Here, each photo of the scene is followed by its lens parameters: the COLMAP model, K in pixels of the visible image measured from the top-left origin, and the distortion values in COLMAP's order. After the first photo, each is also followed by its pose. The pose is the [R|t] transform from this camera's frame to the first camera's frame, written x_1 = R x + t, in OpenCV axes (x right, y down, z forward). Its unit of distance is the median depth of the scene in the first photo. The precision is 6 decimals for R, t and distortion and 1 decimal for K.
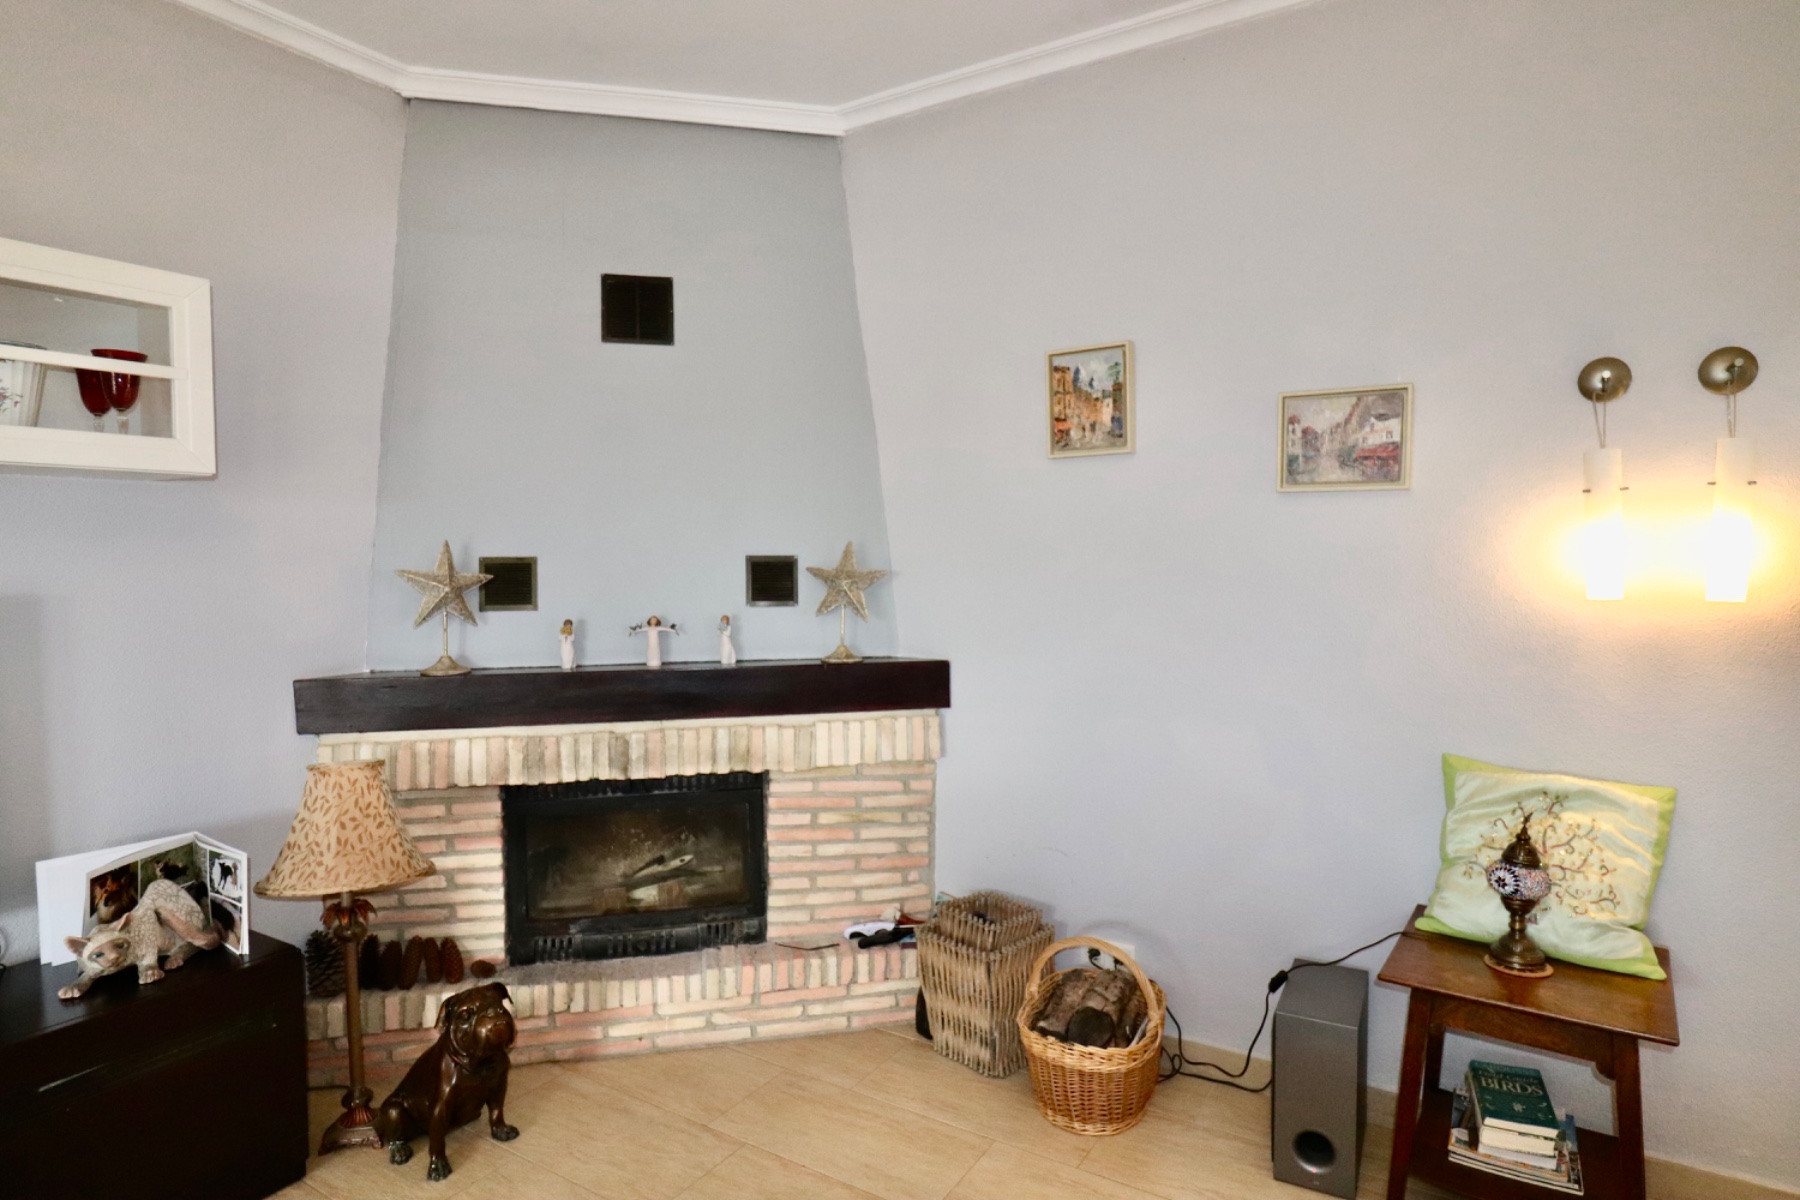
lens RADIAL K [[990.9, 0, 908.9], [0, 990.9, 597.8], [0, 0, 1]] dist [-0.001691, -0.000817]
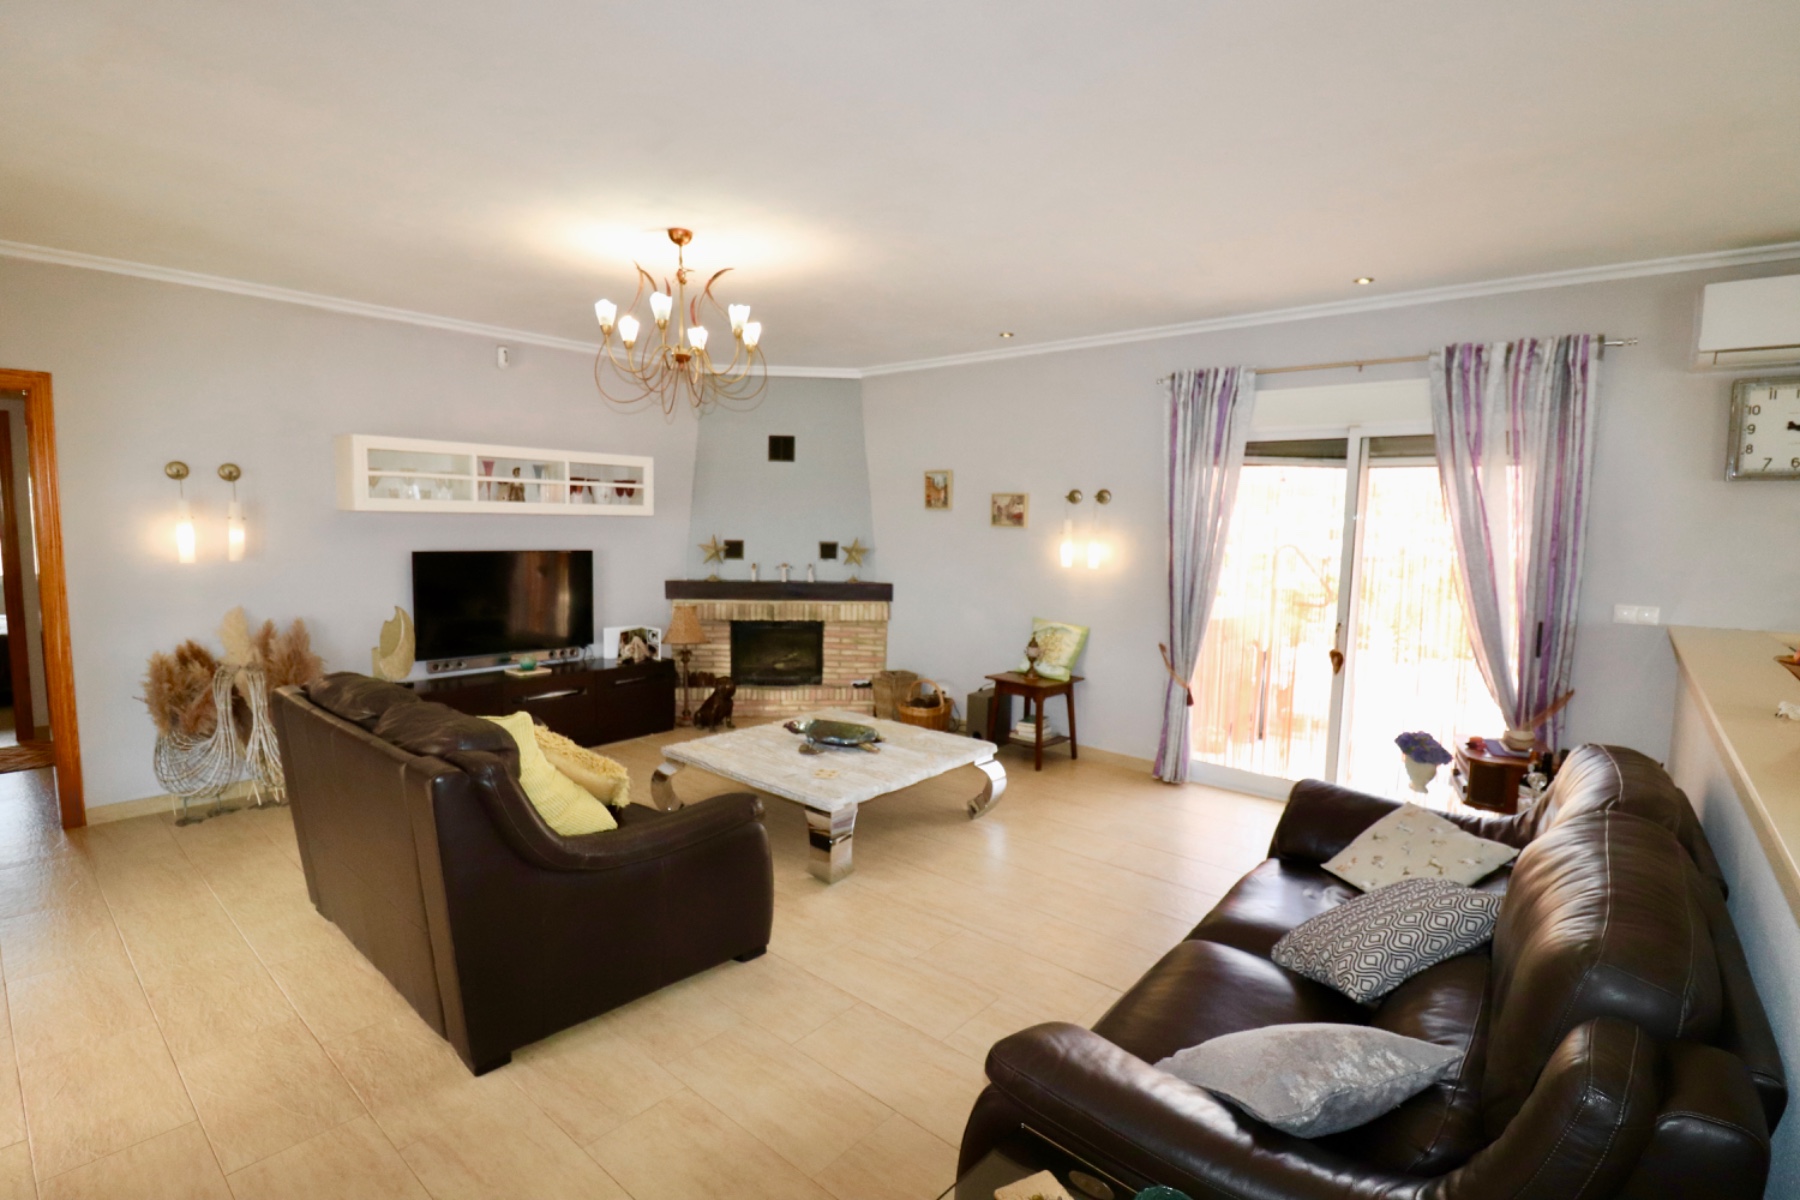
lens RADIAL K [[842.6, 0, 905.0], [0, 842.6, 601.0], [0, 0, 1]] dist [0.000712, -0.014276]
pose [[0.987726, 0.039197, -0.151196, 0.434333], [-0.031053, 0.997956, 0.055856, -0.017422], [0.153076, -0.050475, 0.986924, -1.270449]]
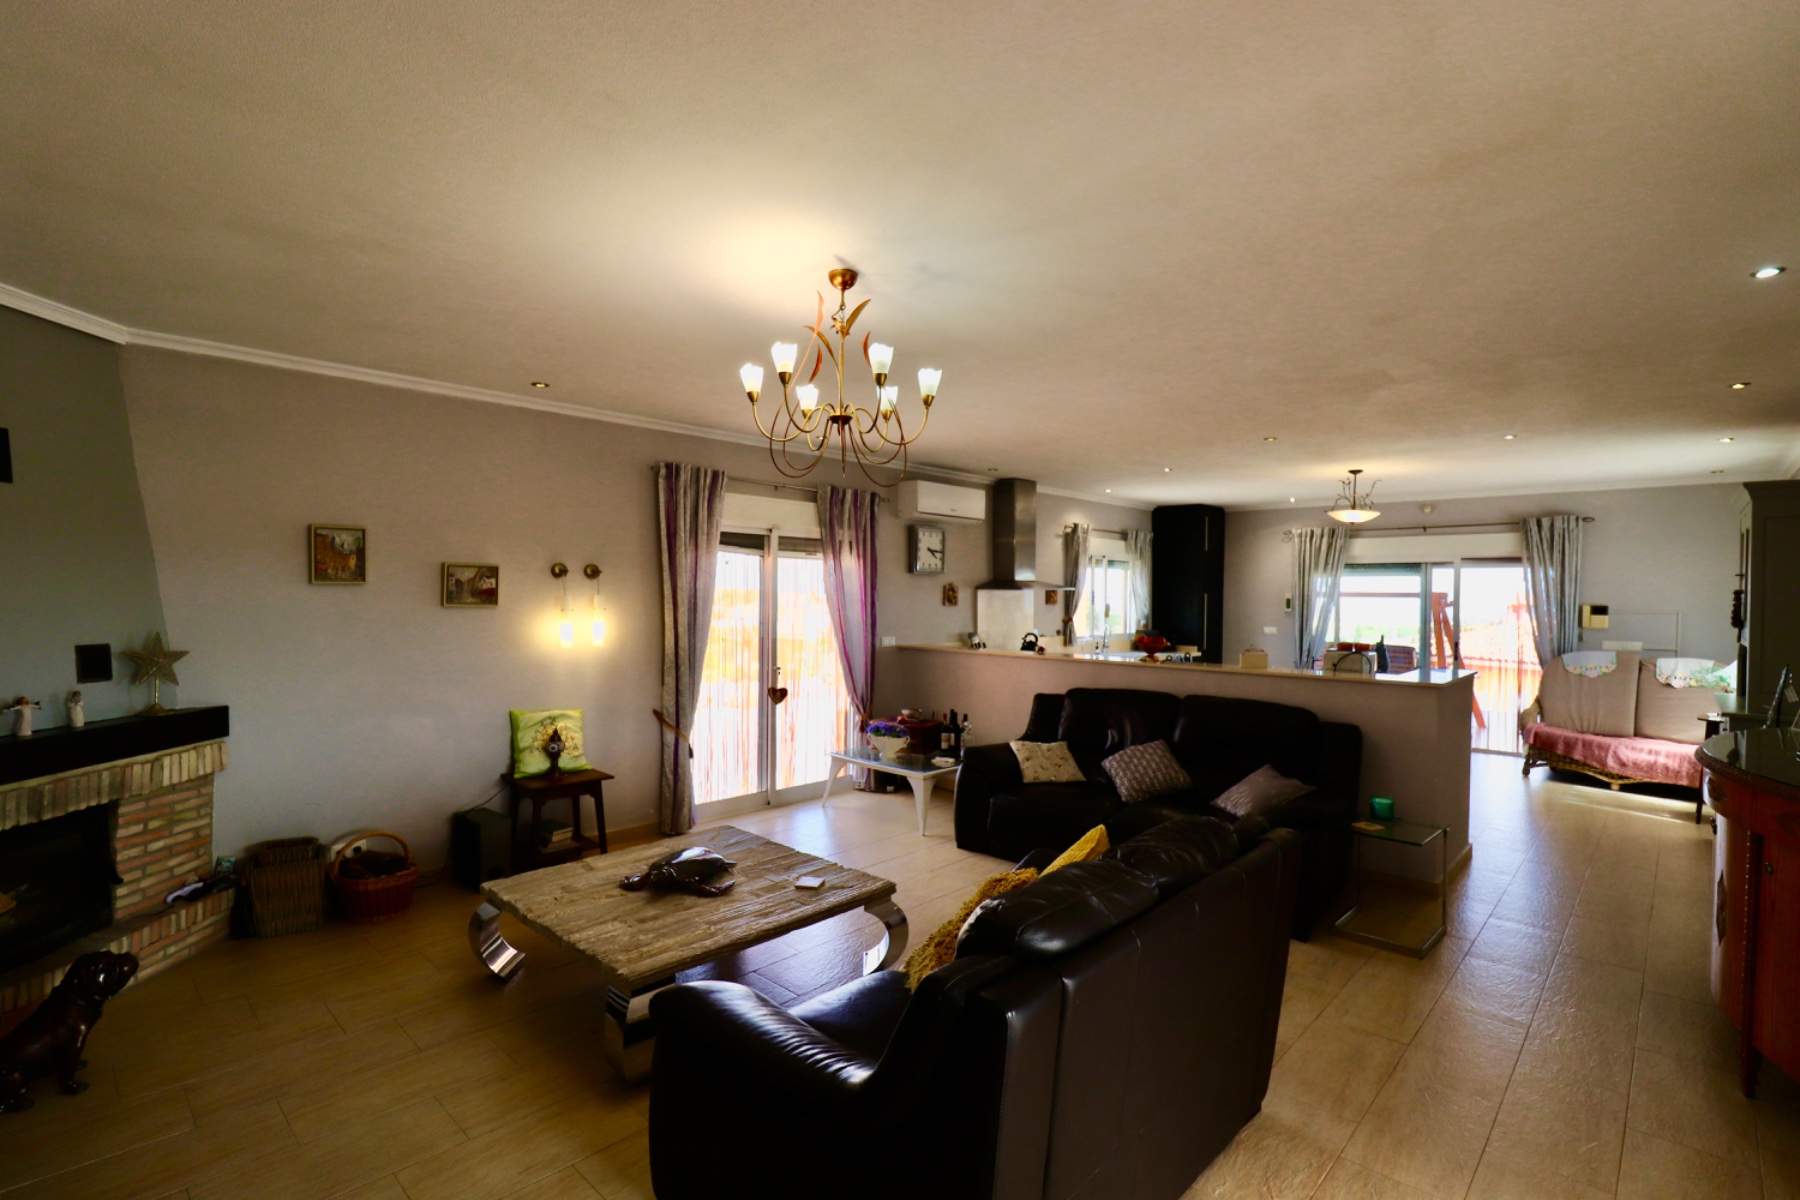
lens RADIAL K [[842.6, 0, 905.0], [0, 842.6, 601.0], [0, 0, 1]] dist [0.000712, -0.014276]
pose [[0.197974, -0.001672, 0.980206, -1.105130], [0.032024, 0.999476, -0.004763, -0.065636], [-0.979684, 0.032333, 0.197924, -0.341974]]
